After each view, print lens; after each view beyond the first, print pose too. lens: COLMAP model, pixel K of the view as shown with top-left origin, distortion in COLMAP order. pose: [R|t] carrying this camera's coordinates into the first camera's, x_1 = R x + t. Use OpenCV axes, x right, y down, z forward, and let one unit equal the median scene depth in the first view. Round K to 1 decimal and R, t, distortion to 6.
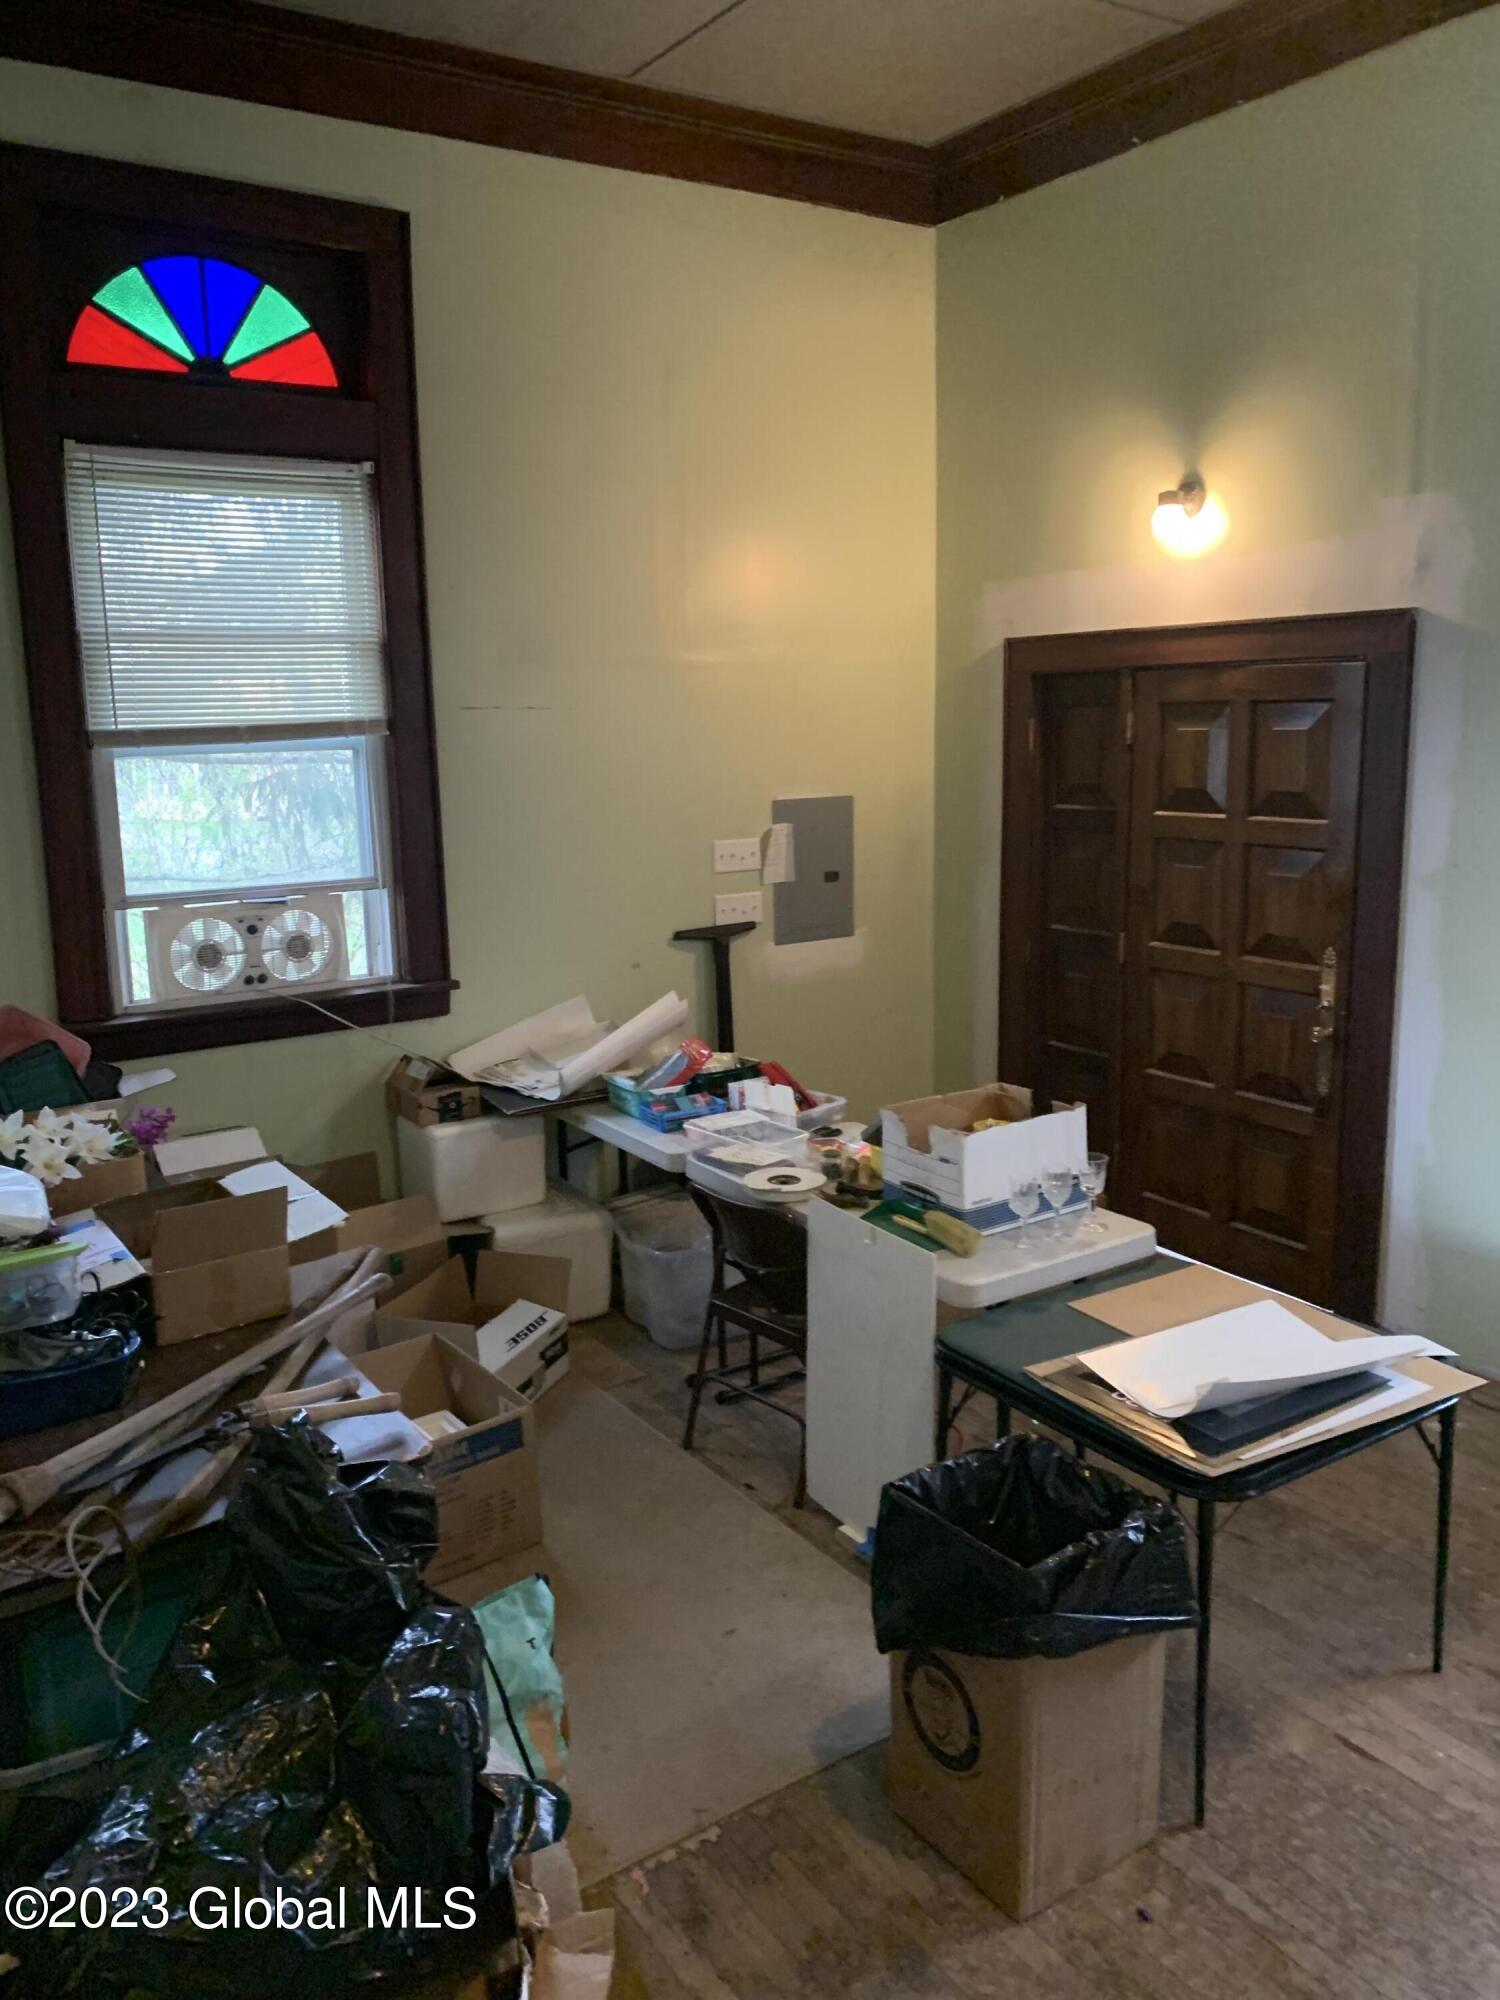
lens RADIAL K [[1529.4, 0, 748.9], [0, 1529.4, 993.9], [0, 0, 1]] dist [0.031511, -0.050019]
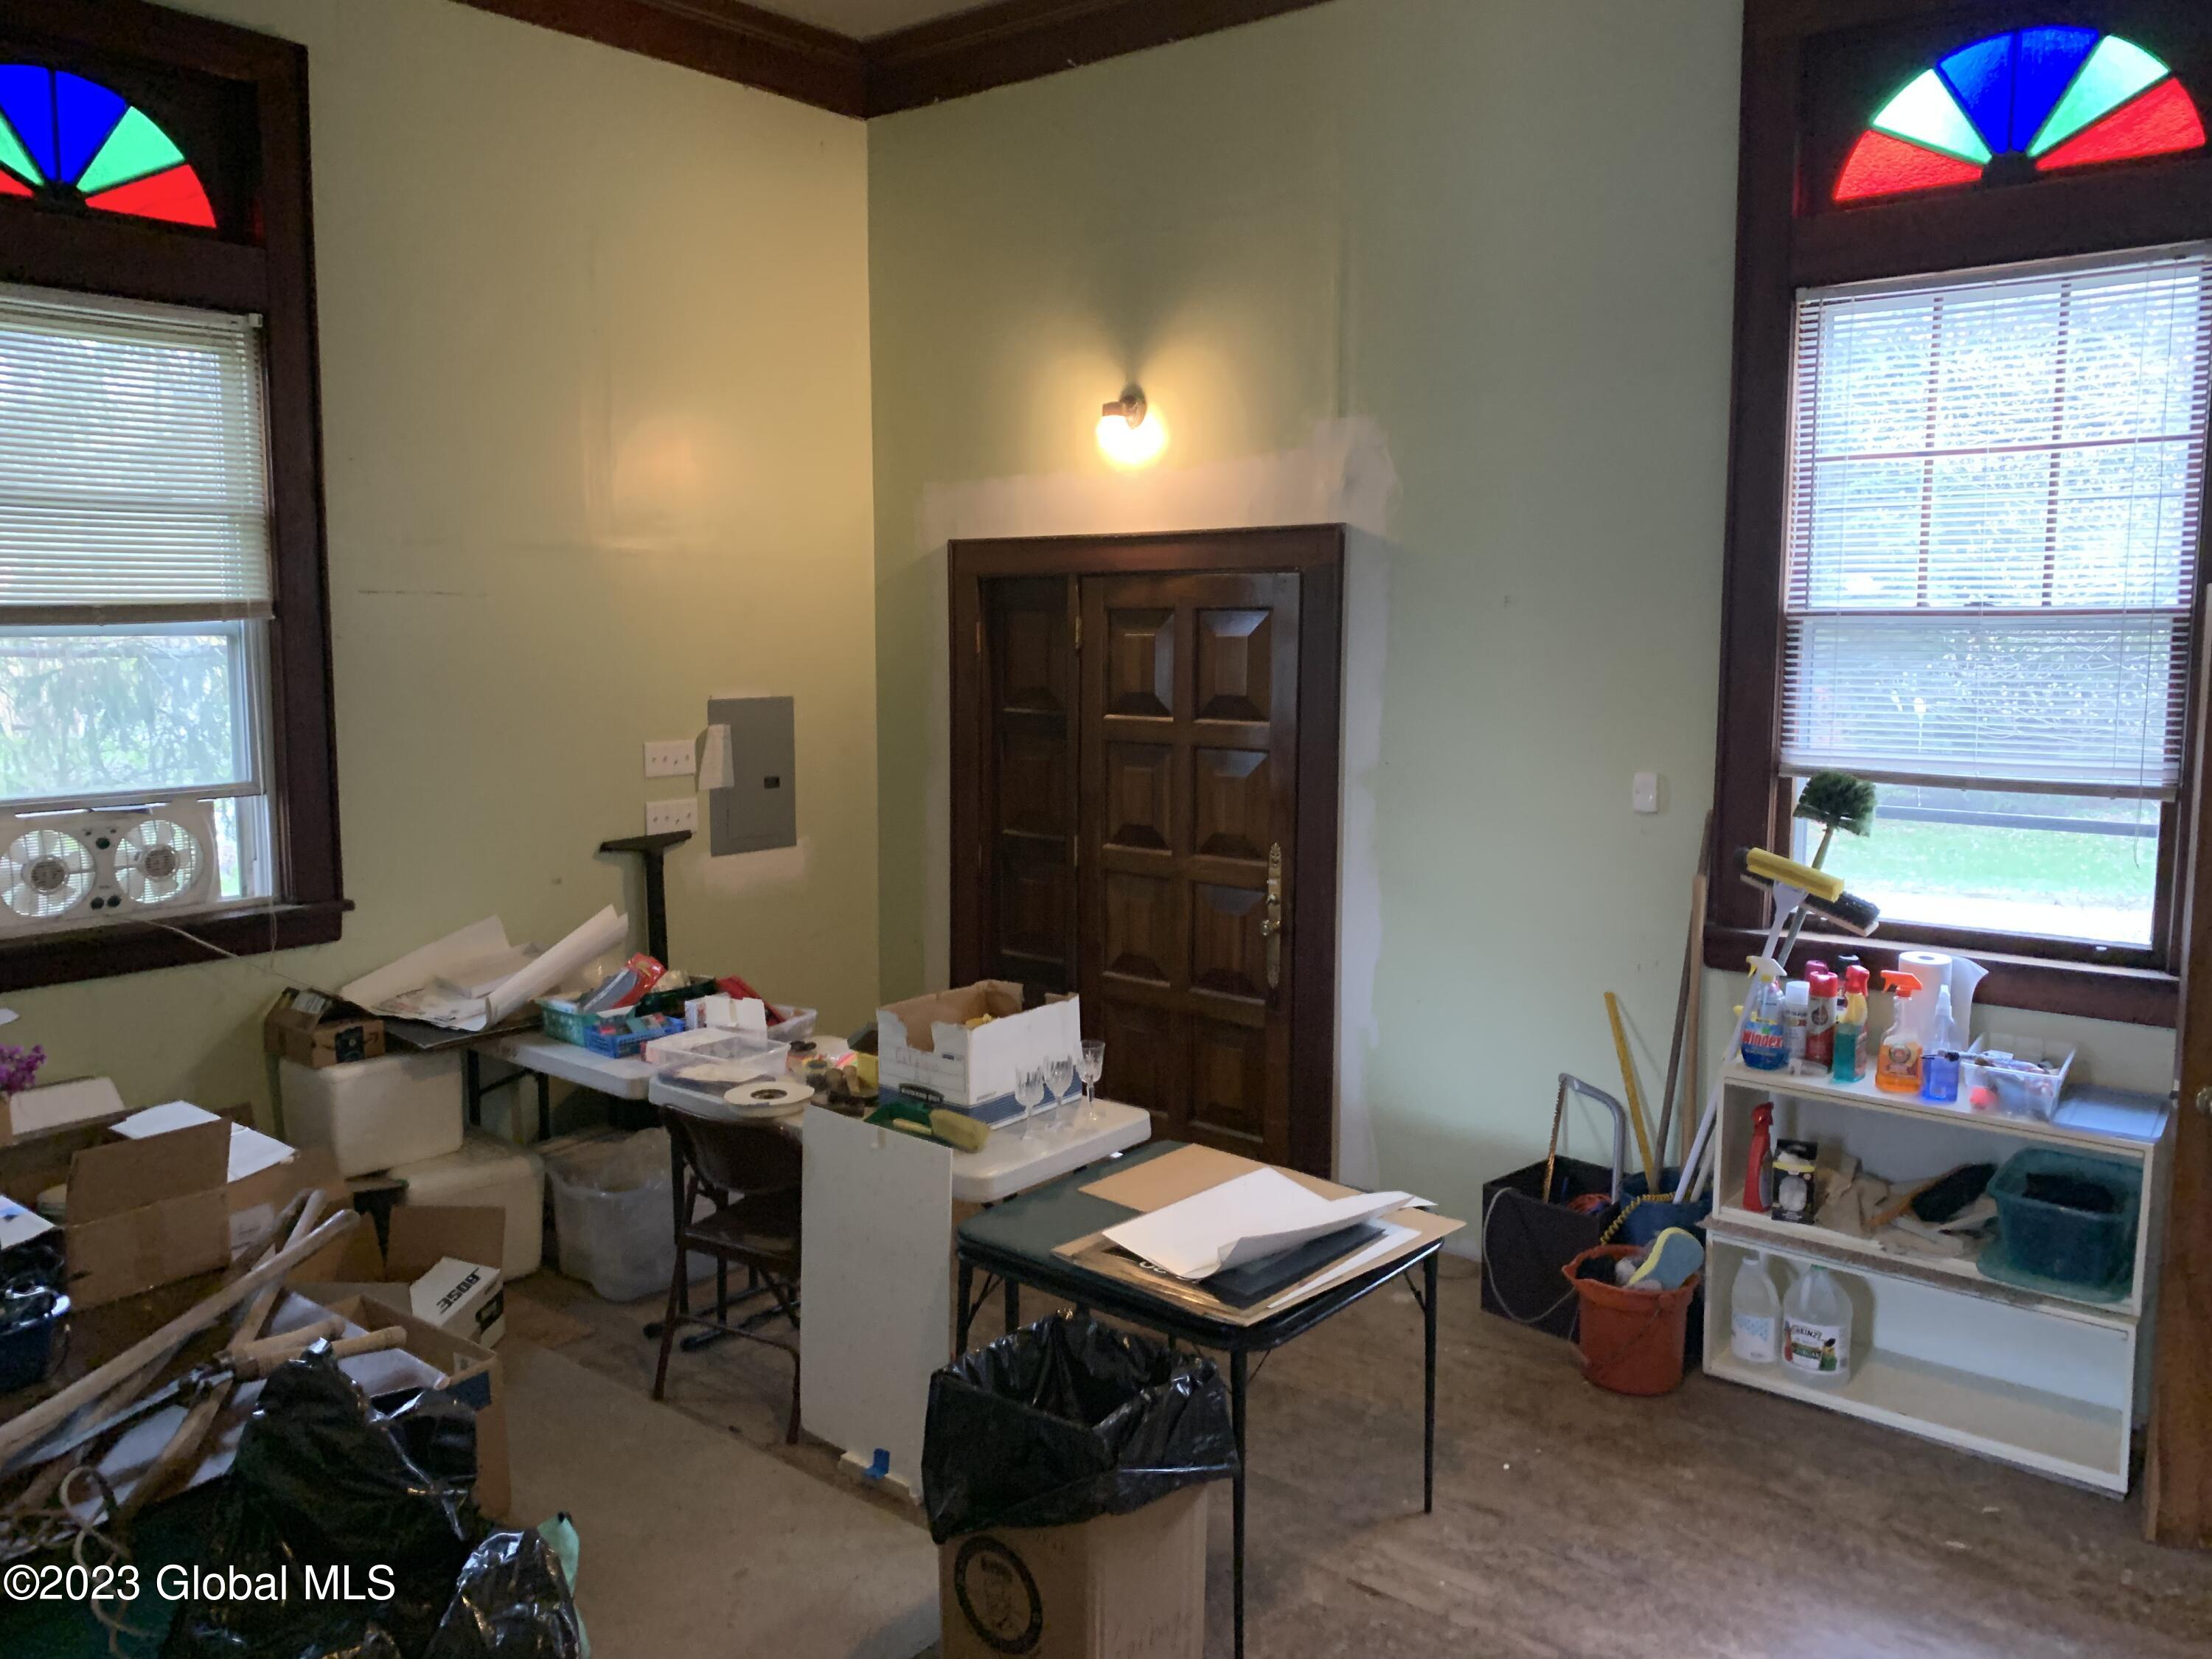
lens RADIAL K [[1691.5, 0, 1093.8], [0, 1691.5, 829.3], [0, 0, 1]] dist [0.031511, -0.050019]
pose [[0.955889, -0.013327, 0.293424, -0.078605], [0.031941, 0.997762, -0.058737, 0.023910], [-0.291985, 0.065518, 0.954176, -0.057292]]
